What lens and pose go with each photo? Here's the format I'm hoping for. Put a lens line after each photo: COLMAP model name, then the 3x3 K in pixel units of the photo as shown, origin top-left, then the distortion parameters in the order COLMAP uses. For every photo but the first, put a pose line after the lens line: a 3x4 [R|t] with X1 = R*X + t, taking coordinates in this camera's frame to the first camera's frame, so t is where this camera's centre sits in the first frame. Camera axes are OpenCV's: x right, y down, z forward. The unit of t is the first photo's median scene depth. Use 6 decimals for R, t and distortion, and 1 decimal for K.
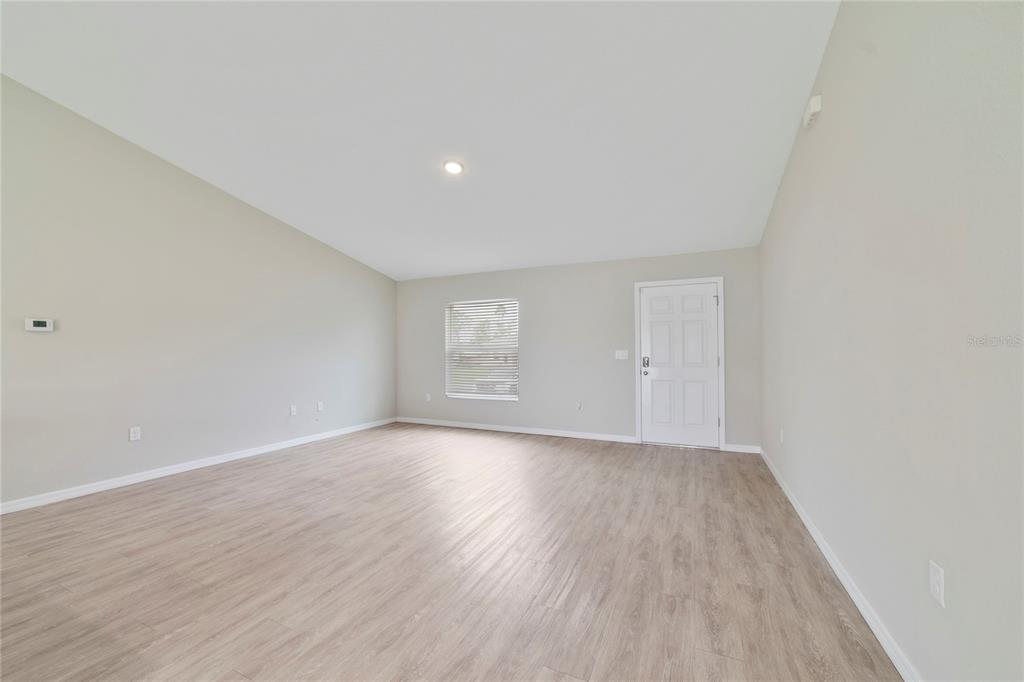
lens RADIAL K [[393.2, 0, 513.4], [0, 393.2, 351.2], [0, 0, 1]] dist [-0.018425, 0.004433]
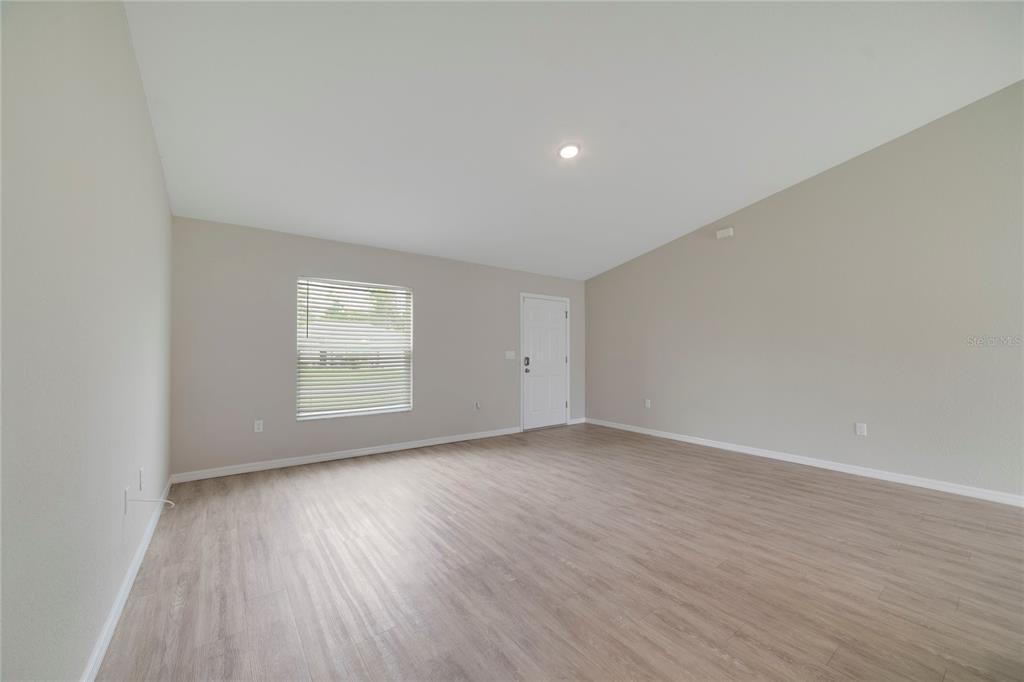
lens RADIAL K [[393.2, 0, 513.4], [0, 393.2, 351.2], [0, 0, 1]] dist [-0.018425, 0.004433]
pose [[0.475843, 0.006626, 0.879505, -1.208229], [-0.006714, 0.999970, -0.003901, 0.004391], [-0.879505, -0.004048, 0.475873, 0.806335]]
